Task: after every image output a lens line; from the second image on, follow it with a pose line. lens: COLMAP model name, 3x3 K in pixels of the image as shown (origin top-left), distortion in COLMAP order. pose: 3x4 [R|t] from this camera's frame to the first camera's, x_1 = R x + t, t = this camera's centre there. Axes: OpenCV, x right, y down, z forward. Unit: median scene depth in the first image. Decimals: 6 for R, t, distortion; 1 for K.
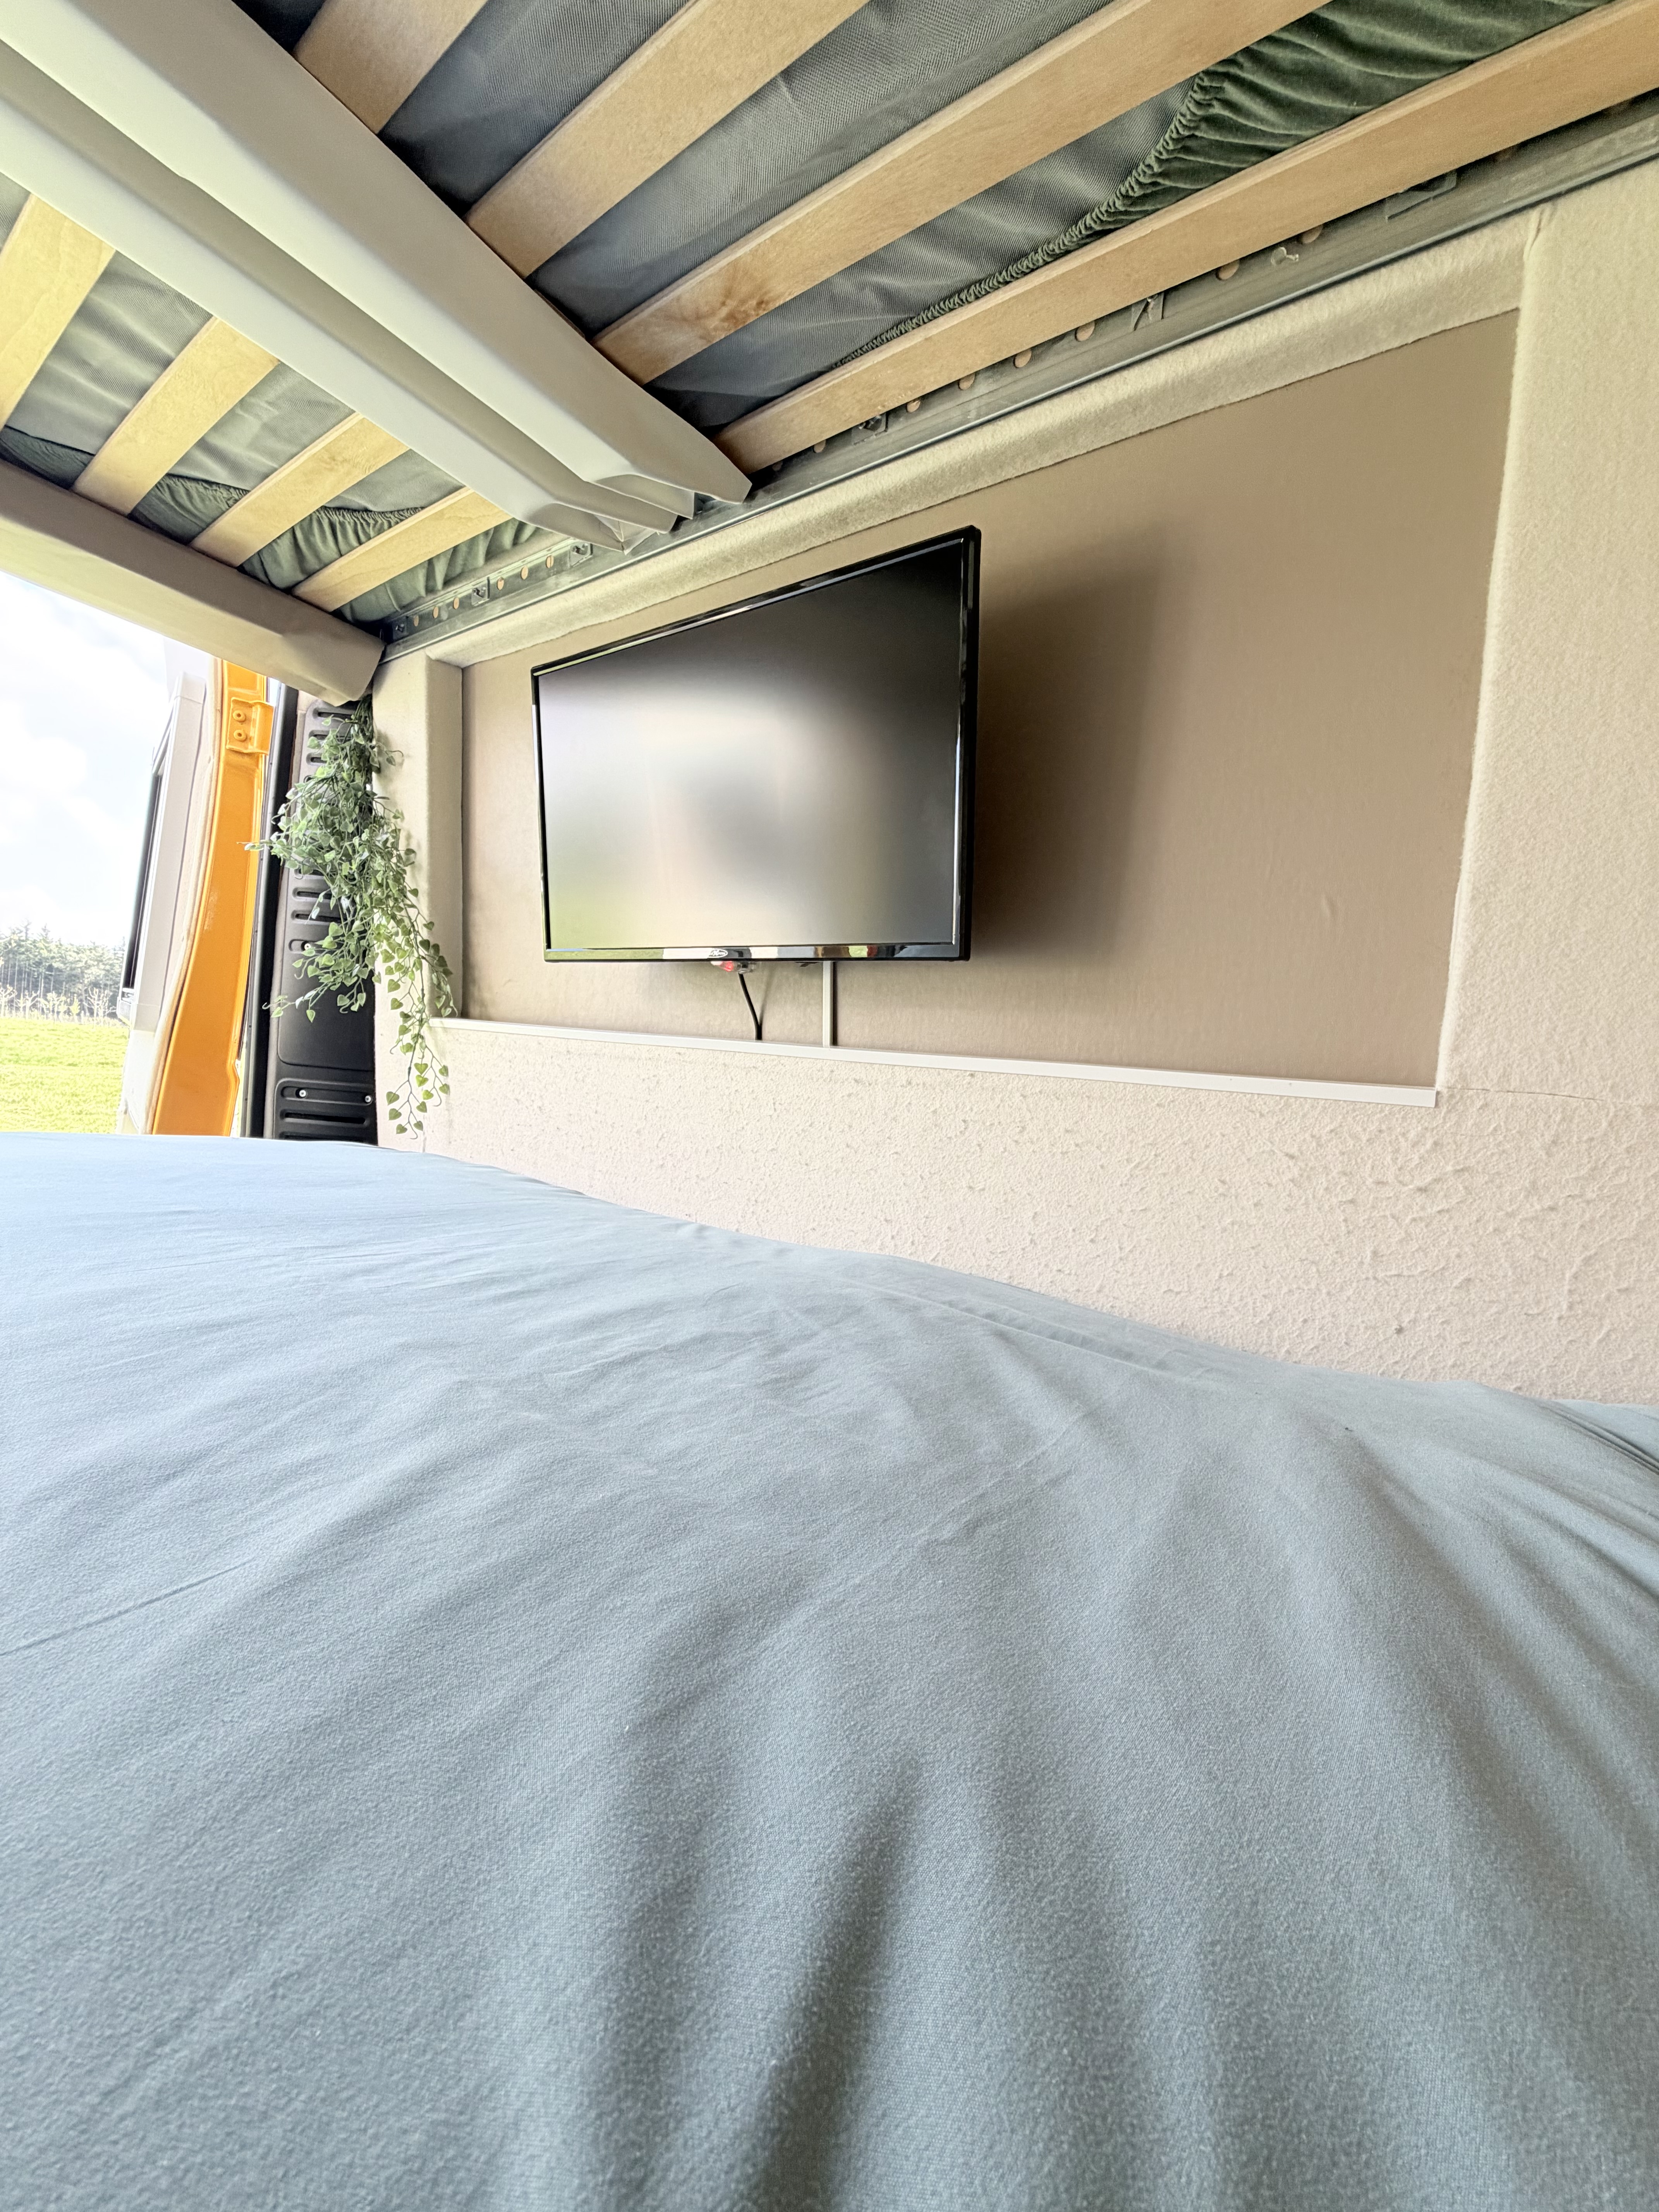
lens RADIAL K [[883.9, 0, 832.0], [0, 883.9, 1103.1], [0, 0, 1]] dist [0.000310, 0.000057]
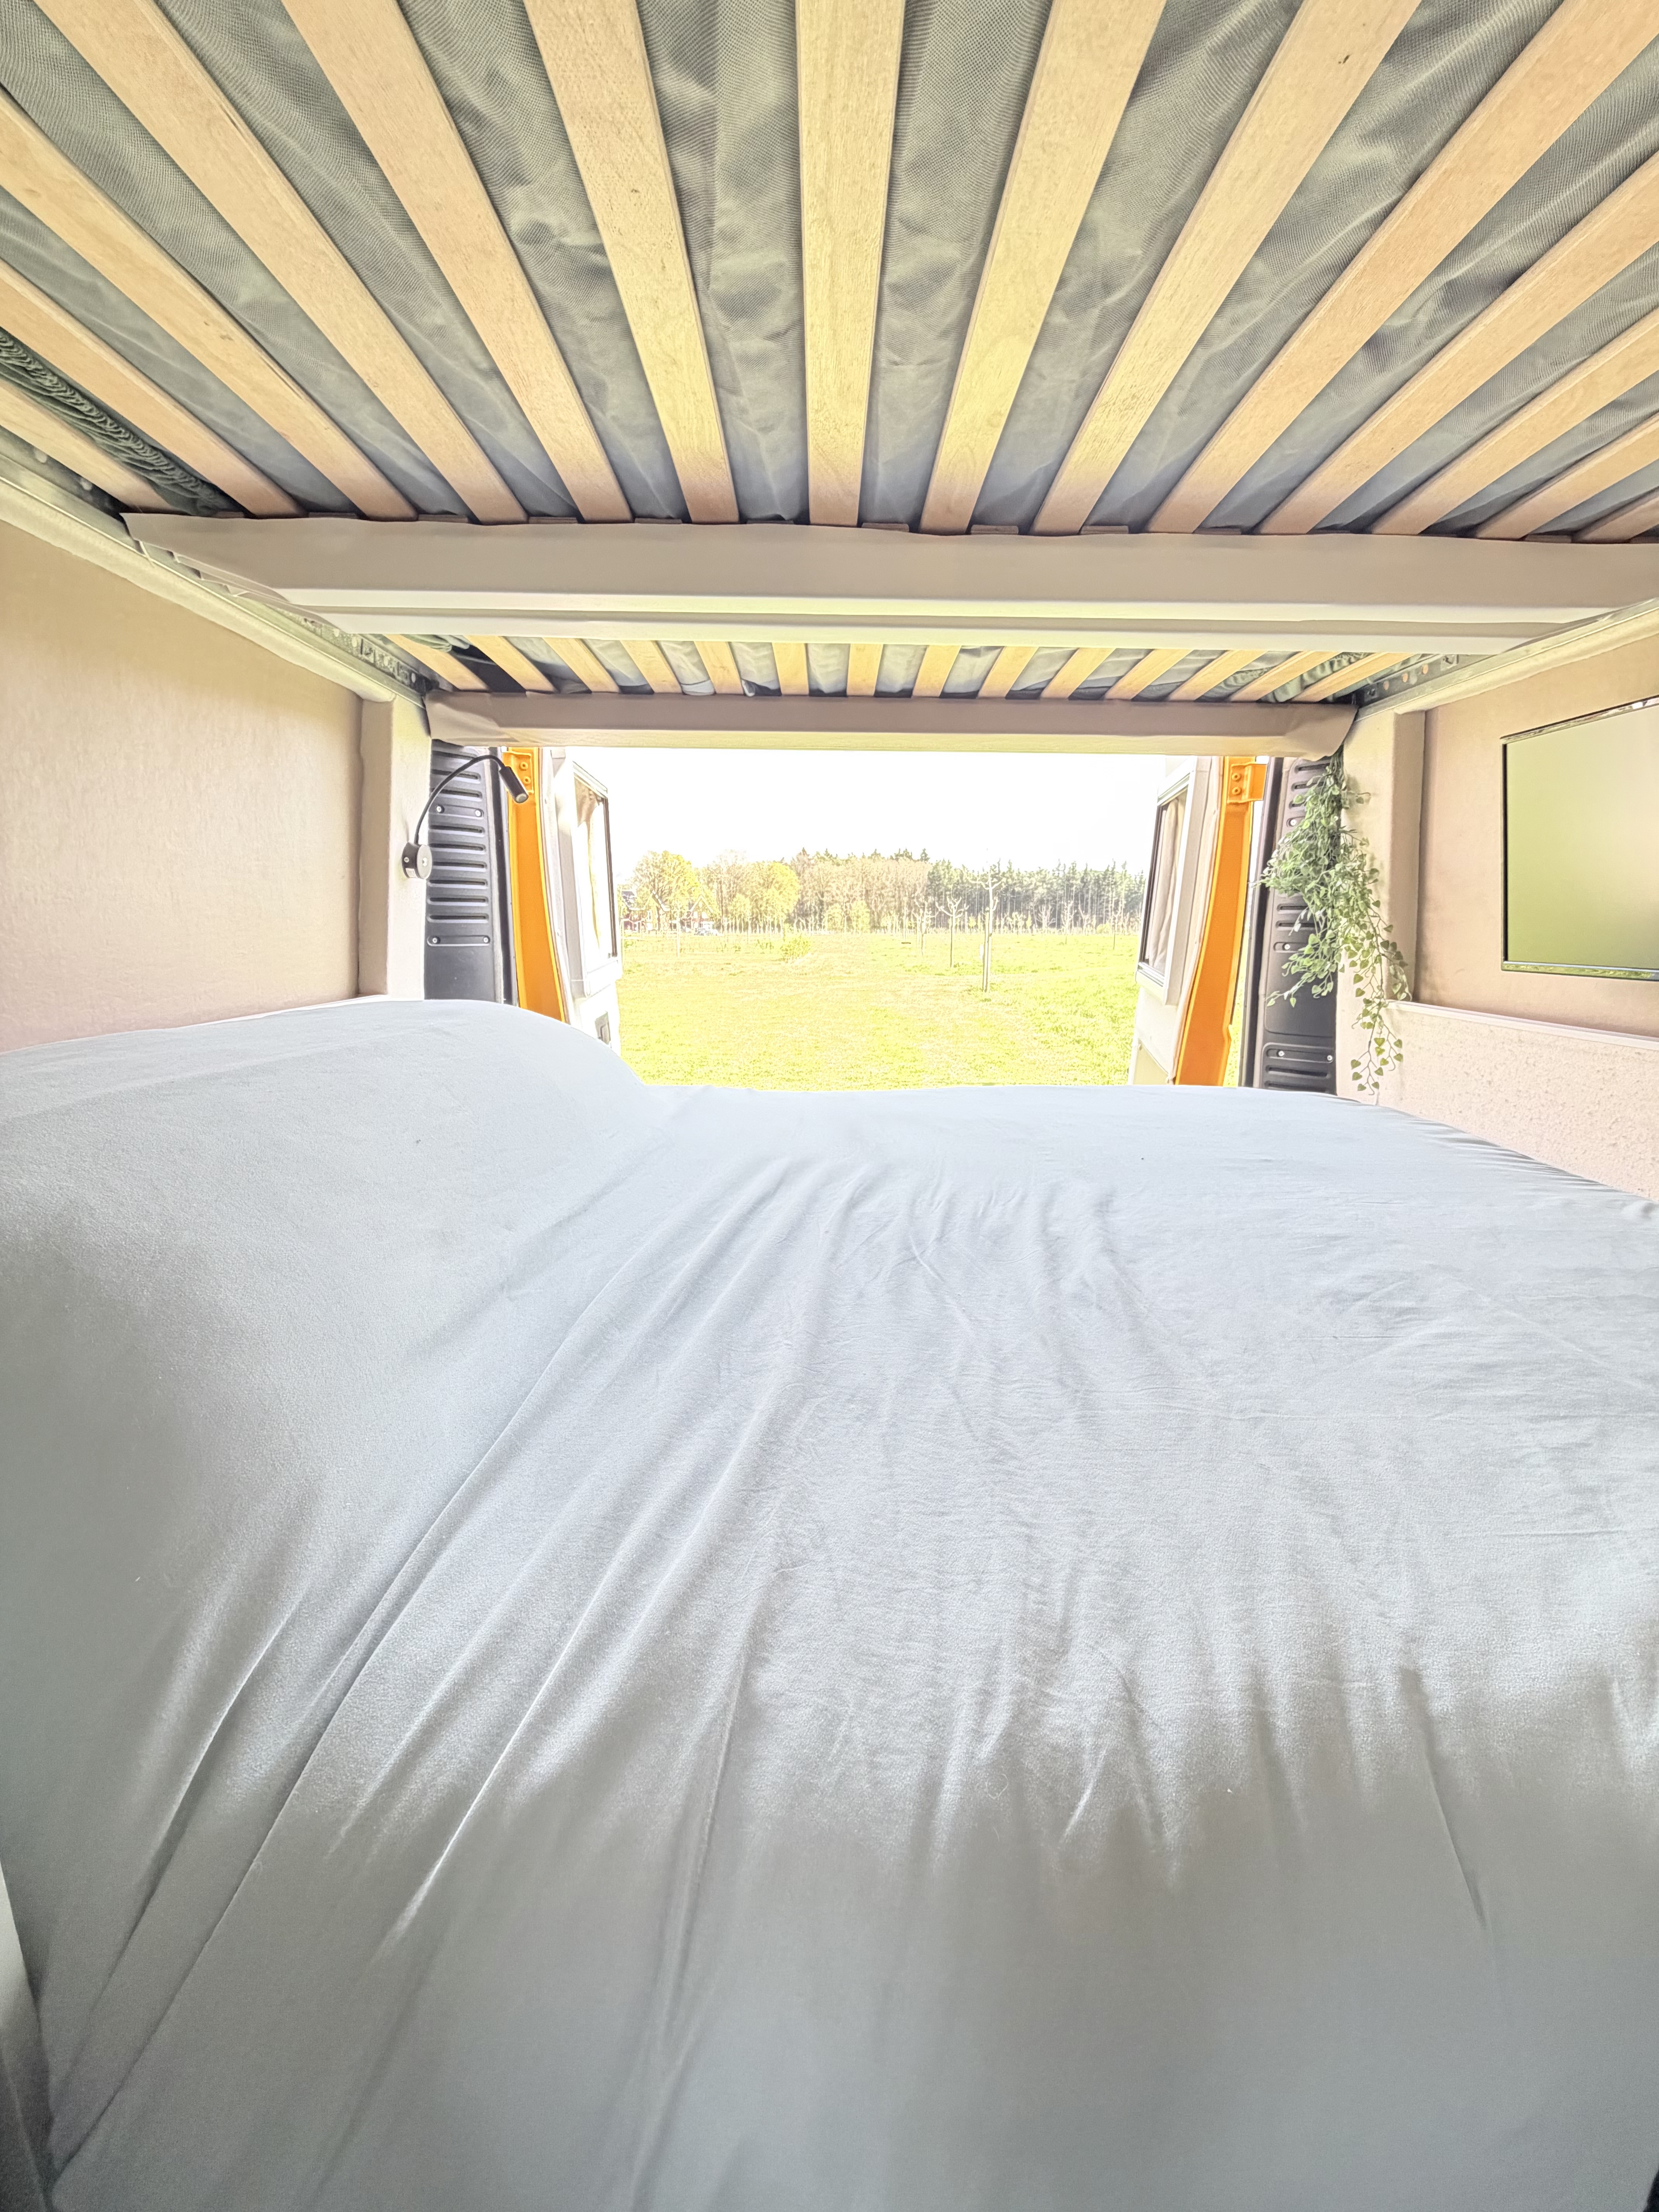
lens RADIAL K [[883.9, 0, 832.0], [0, 883.9, 1103.1], [0, 0, 1]] dist [0.000310, 0.000057]
pose [[0.599098, 0.063722, -0.798136, 0.095457], [0.039918, 0.993211, 0.109260, -0.122929], [0.799680, -0.097317, 0.592487, -0.418363]]
